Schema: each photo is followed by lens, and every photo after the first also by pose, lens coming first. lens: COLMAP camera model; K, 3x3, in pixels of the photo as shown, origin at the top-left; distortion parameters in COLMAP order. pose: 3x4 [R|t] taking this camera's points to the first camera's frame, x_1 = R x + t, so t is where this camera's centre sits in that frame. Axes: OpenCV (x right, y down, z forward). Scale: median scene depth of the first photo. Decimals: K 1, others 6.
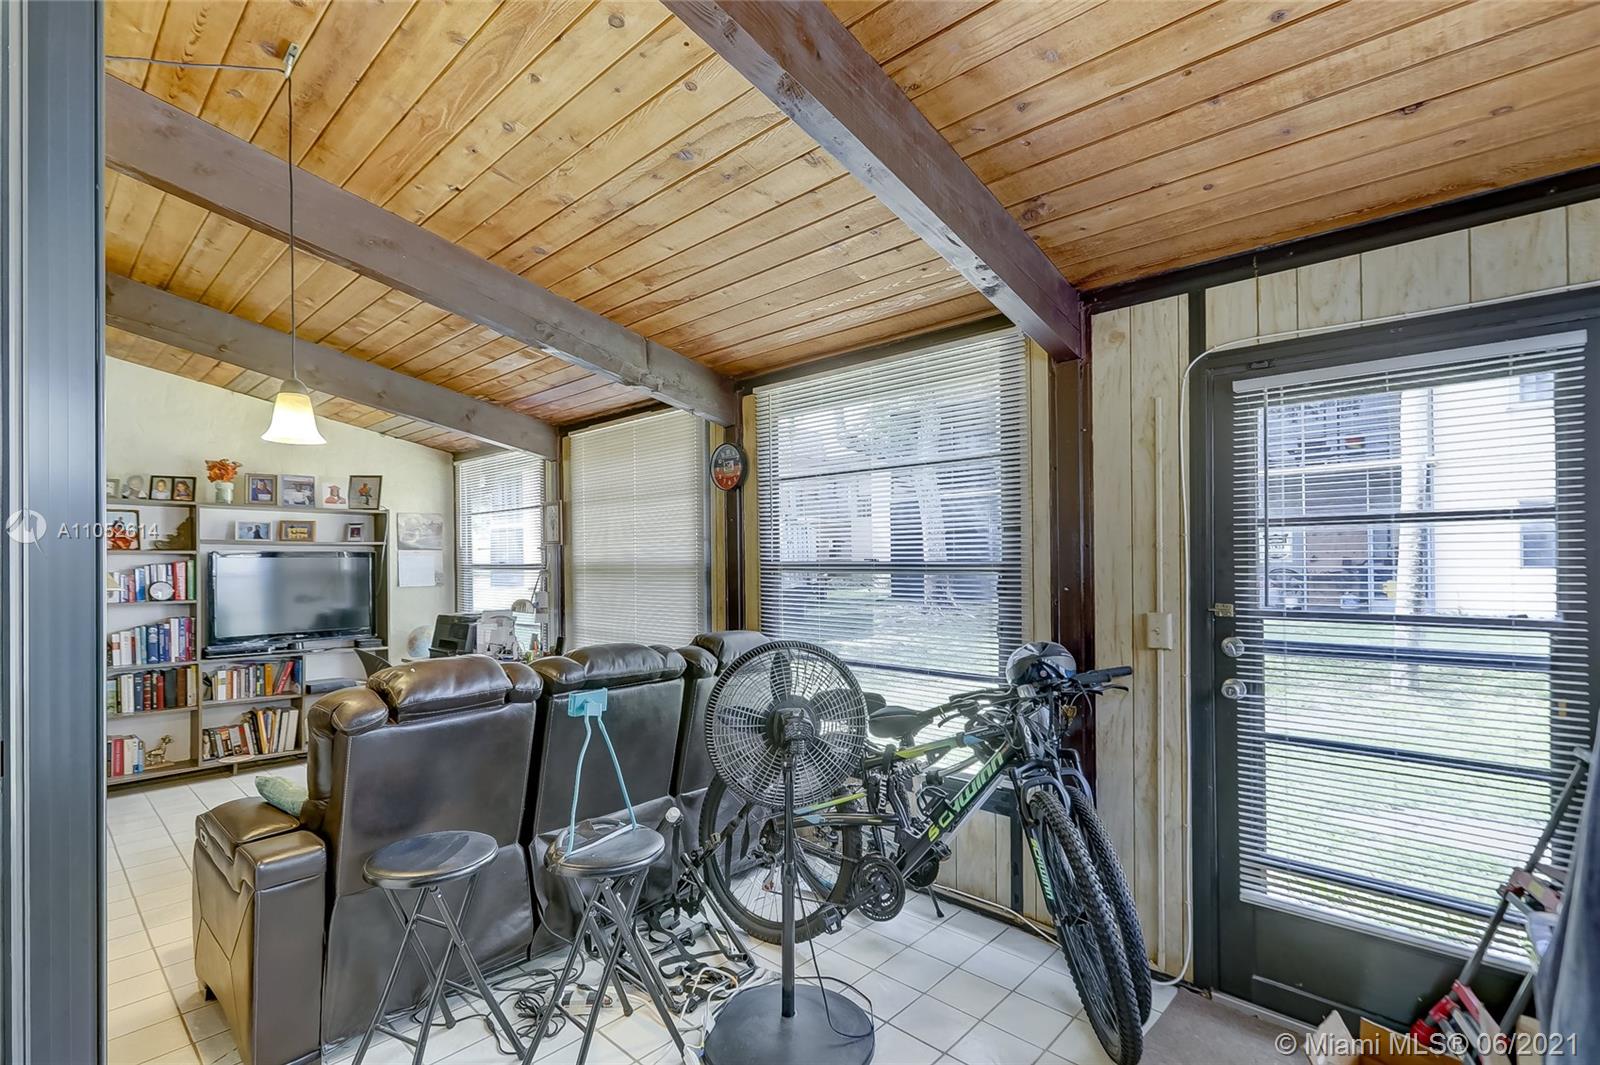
lens RADIAL K [[744.4, 0, 815.8], [0, 744.4, 573.2], [0, 0, 1]] dist [0.002684, 0.001581]
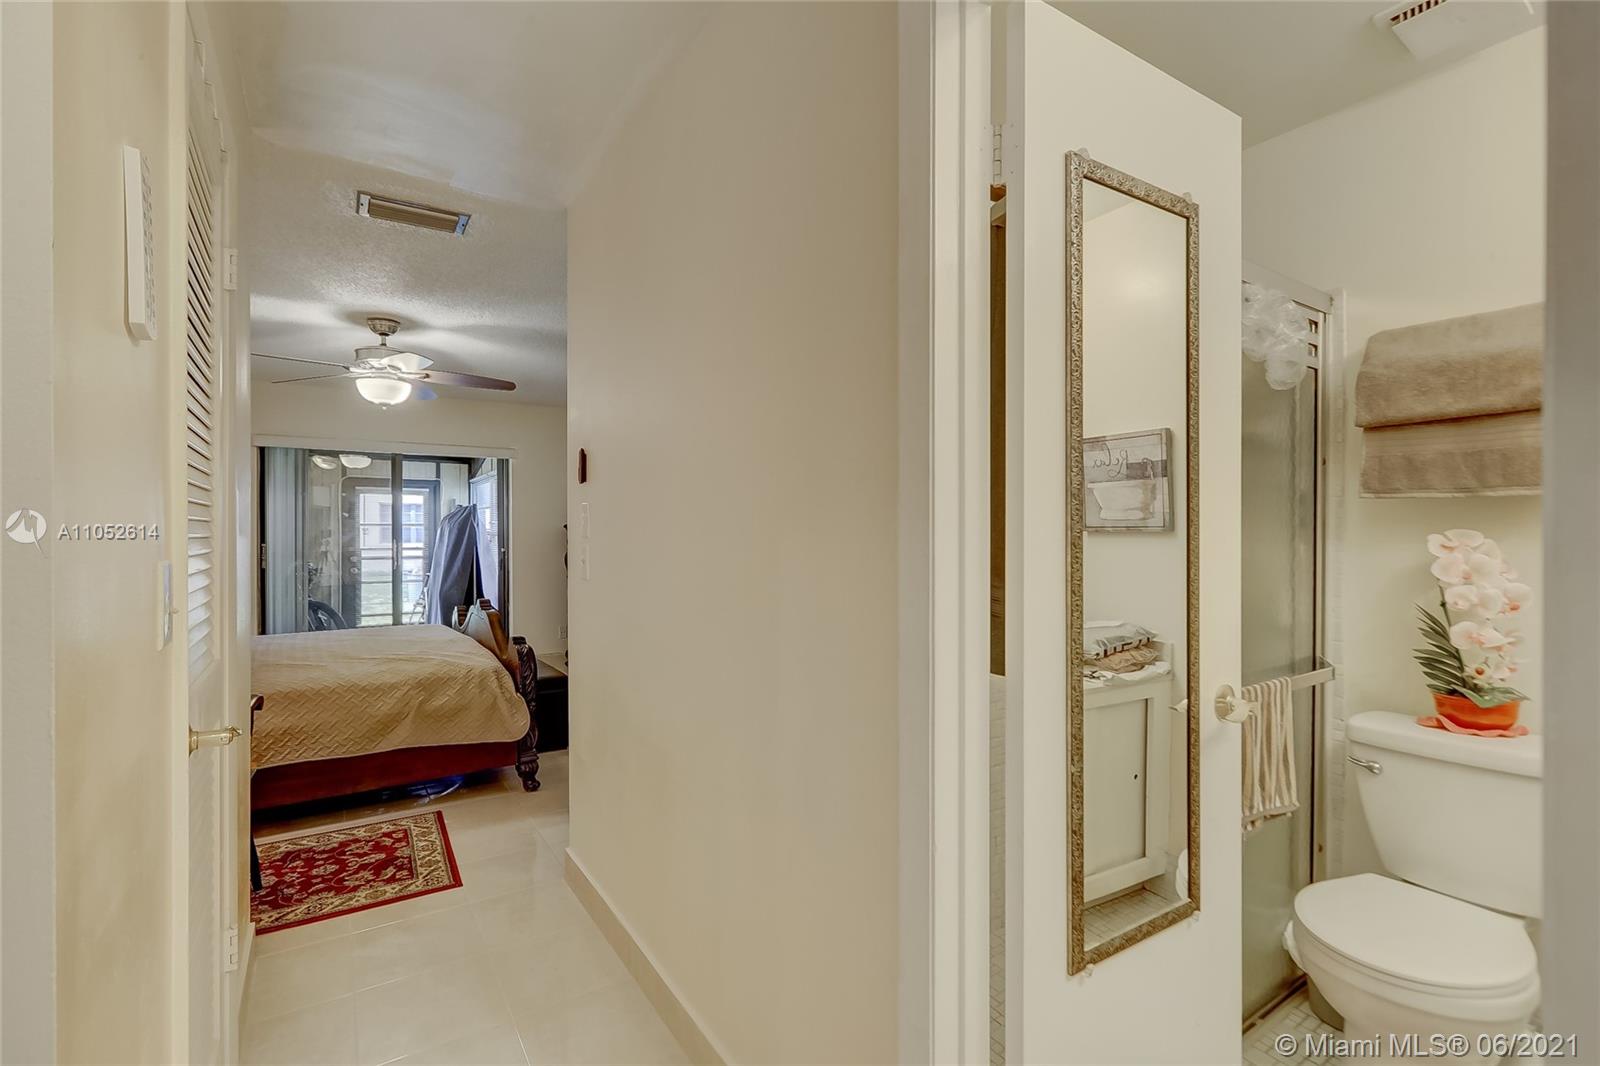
lens RADIAL K [[738.5, 0, 799.5], [0, 738.5, 526.3], [0, 0, 1]] dist [-0.000334, 0.000558]
pose [[0.264383, 0.014772, 0.964305, -2.129767], [0.004154, 0.999856, -0.016456, 0.005903], [-0.964409, 0.008357, 0.264283, -1.867258]]
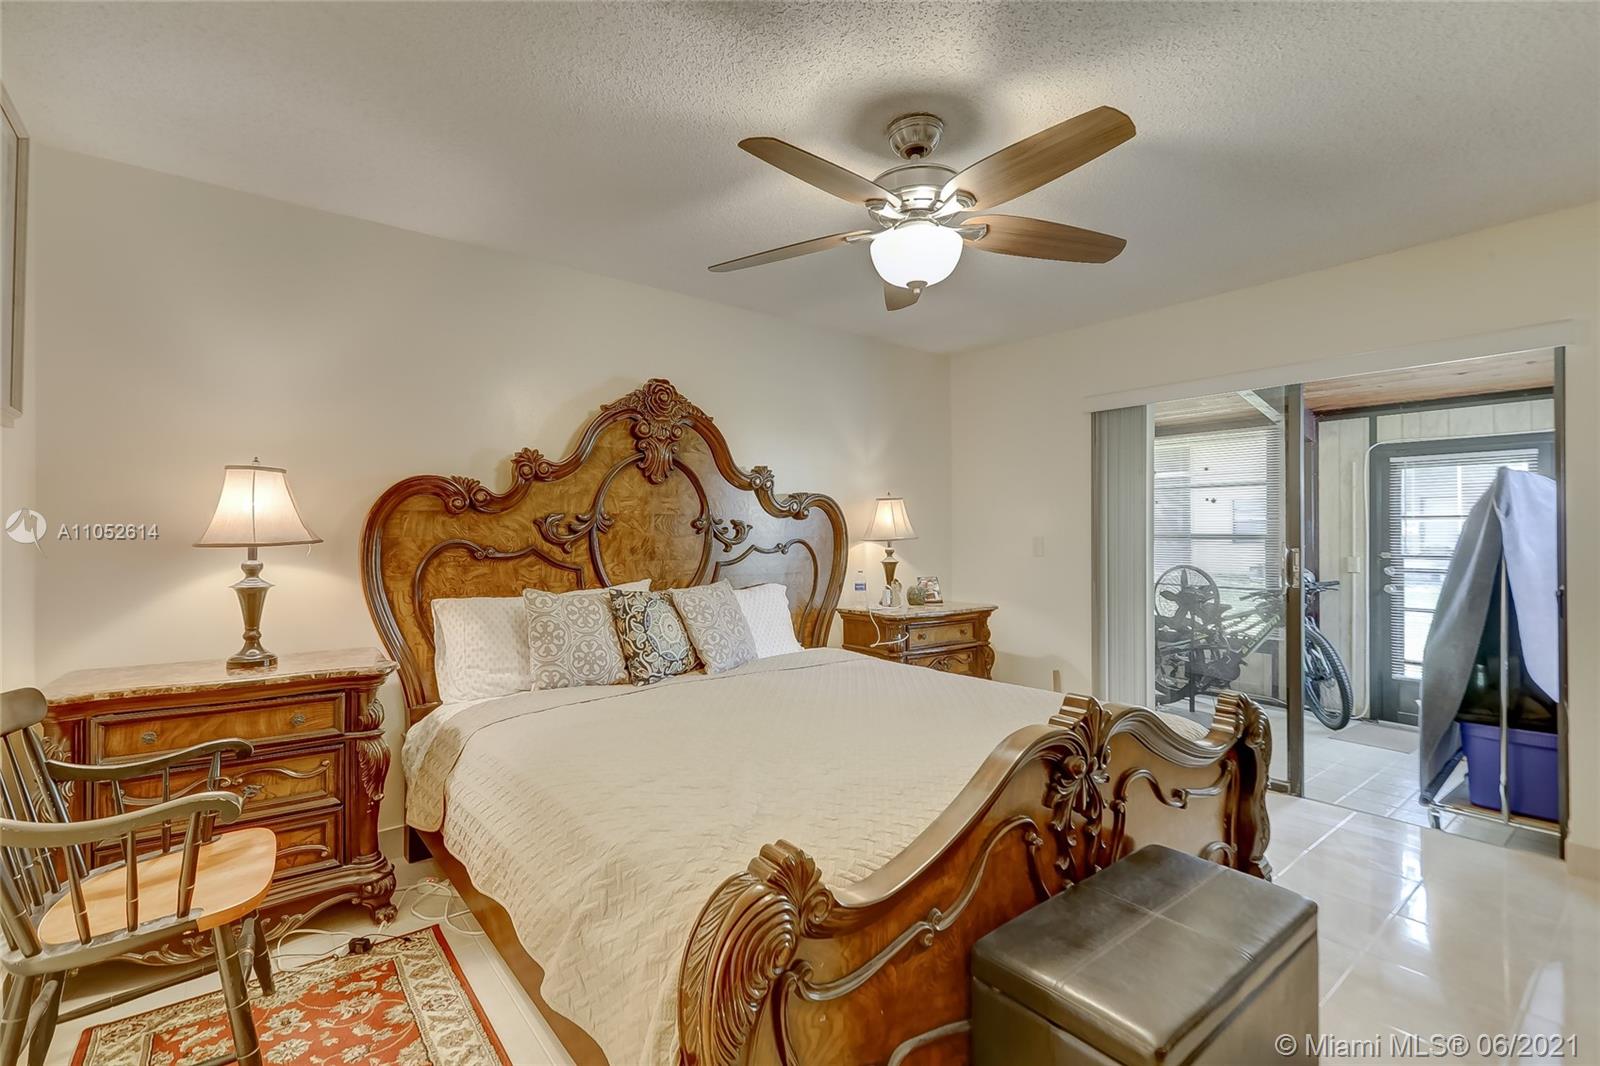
lens RADIAL K [[729.4, 0, 806.1], [0, 729.4, 530.9], [0, 0, 1]] dist [-0.001471, -0.000180]
pose [[0.984973, 0.008086, -0.172518, -0.769675], [-0.009215, 0.999941, -0.005744, 0.002695], [0.172461, 0.007248, 0.984990, -1.419818]]
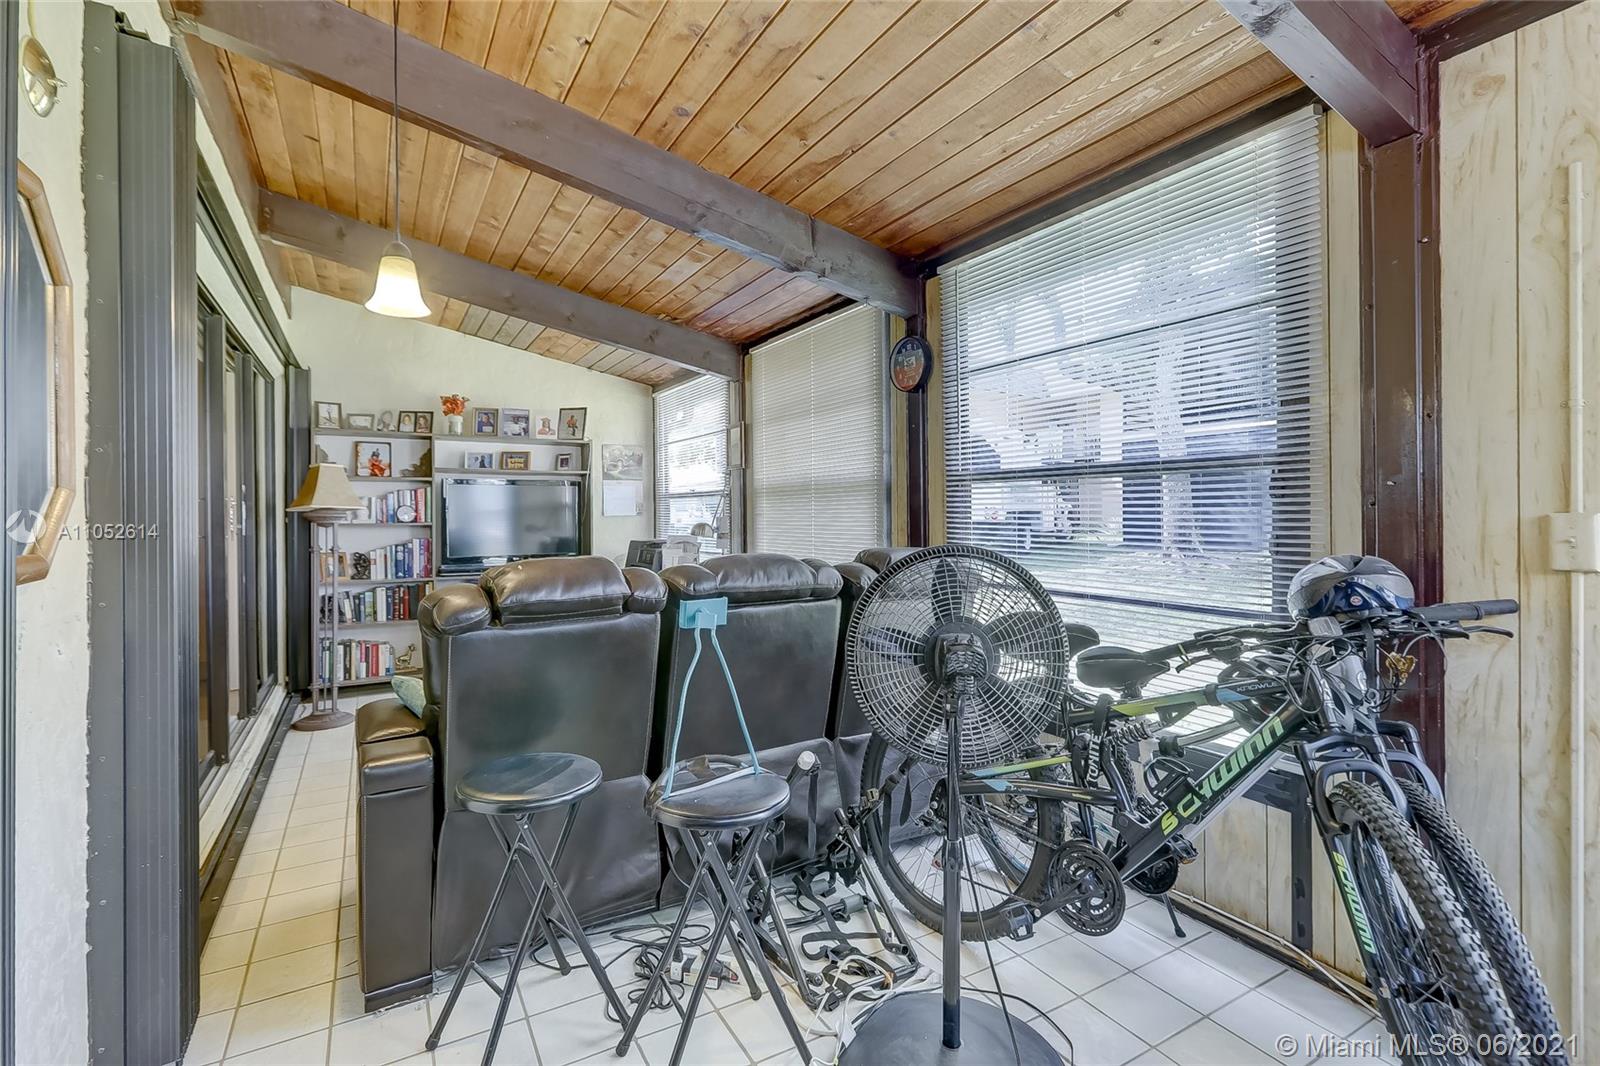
lens RADIAL K [[738.5, 0, 799.5], [0, 738.5, 526.3], [0, 0, 1]] dist [-0.000334, 0.000558]
pose [[0.950506, 0.002611, -0.310695, 0.039900], [-0.002489, 0.999997, 0.000787, 0.063945], [0.310696, 0.000025, 0.950509, 0.214678]]
